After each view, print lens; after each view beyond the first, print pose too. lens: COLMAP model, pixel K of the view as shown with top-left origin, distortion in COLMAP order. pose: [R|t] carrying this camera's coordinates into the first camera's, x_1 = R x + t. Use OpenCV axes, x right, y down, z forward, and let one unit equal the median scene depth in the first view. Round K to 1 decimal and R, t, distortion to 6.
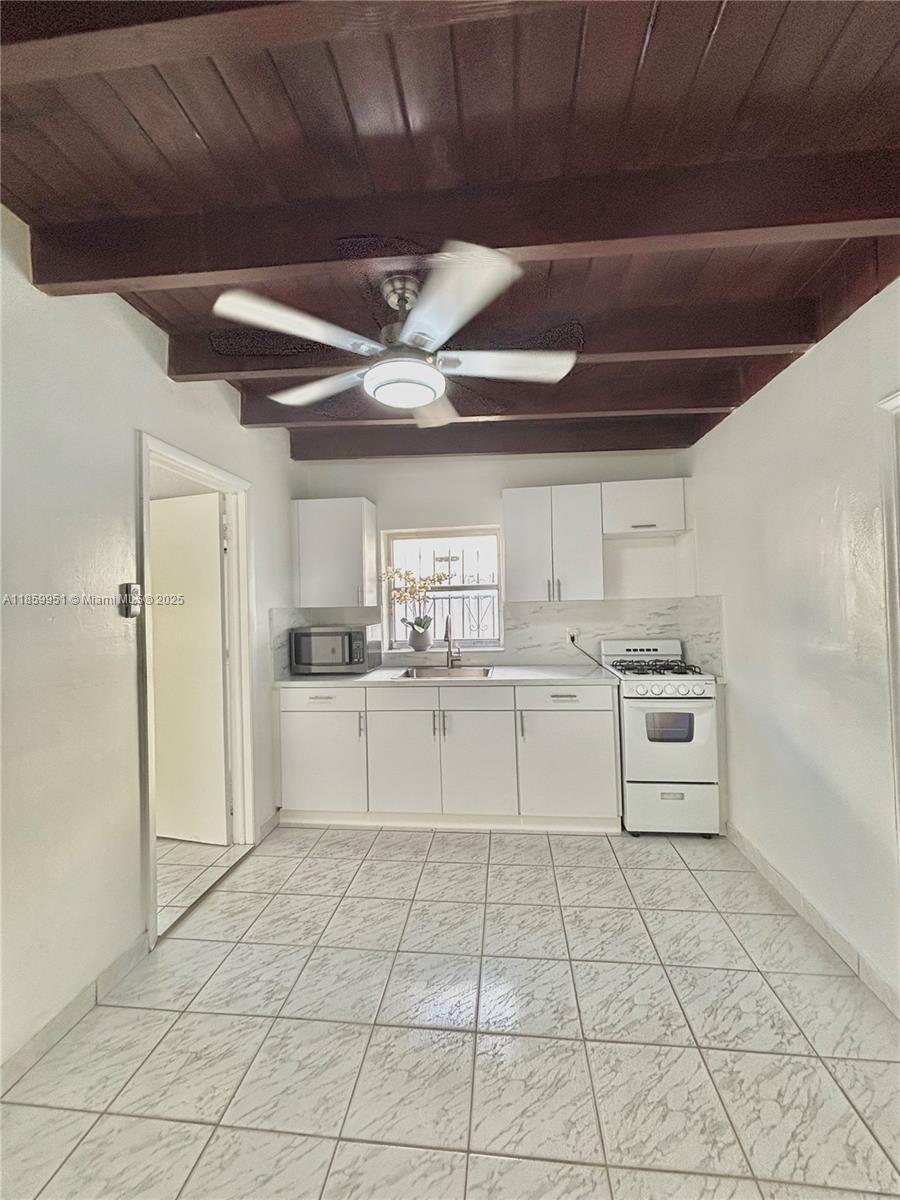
lens RADIAL K [[479.6, 0, 454.7], [0, 479.6, 595.1], [0, 0, 1]] dist [0.001484, -0.000196]
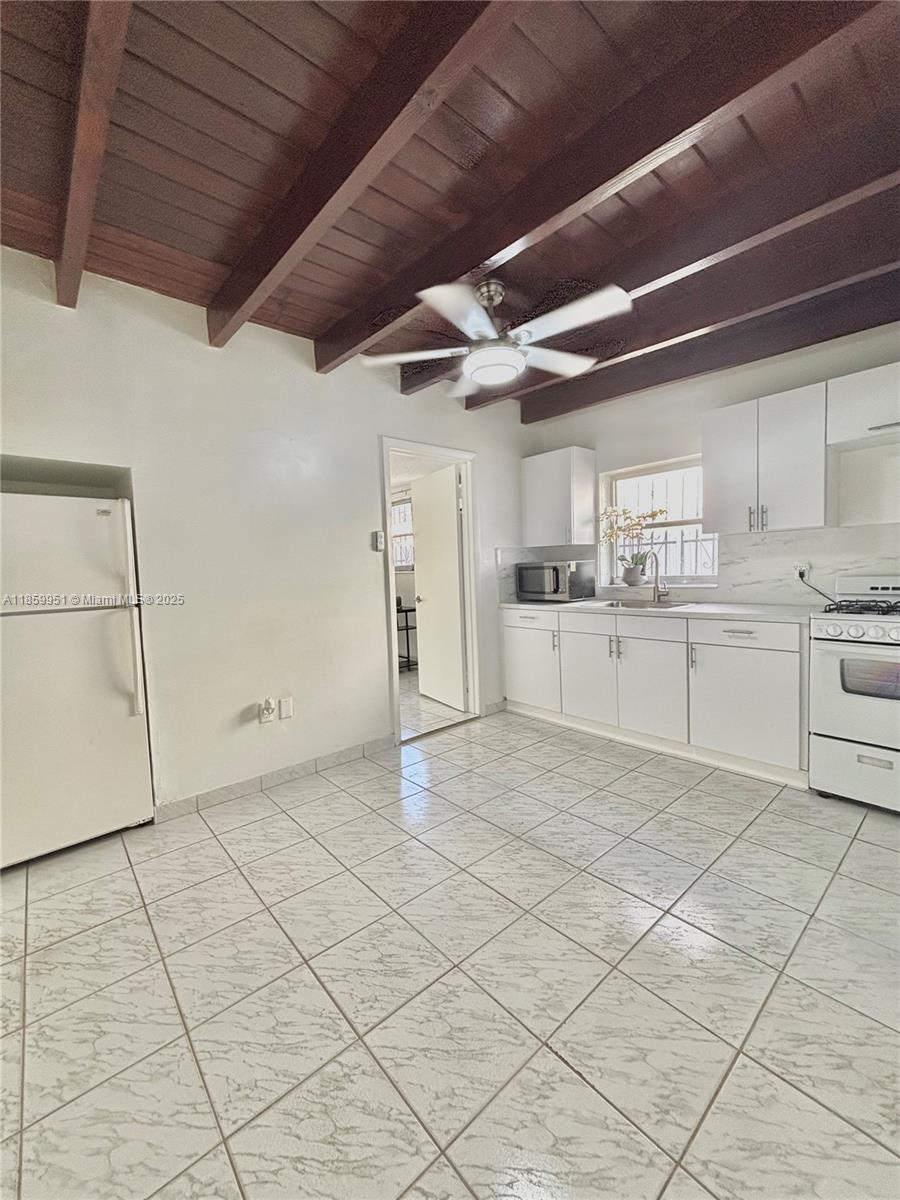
lens RADIAL K [[479.6, 0, 454.7], [0, 479.6, 595.1], [0, 0, 1]] dist [0.001484, -0.000196]
pose [[0.746219, 0.037822, -0.664625, 0.429772], [0.033364, 0.995005, 0.094083, 0.032342], [0.664864, -0.092381, 0.741230, -0.055901]]
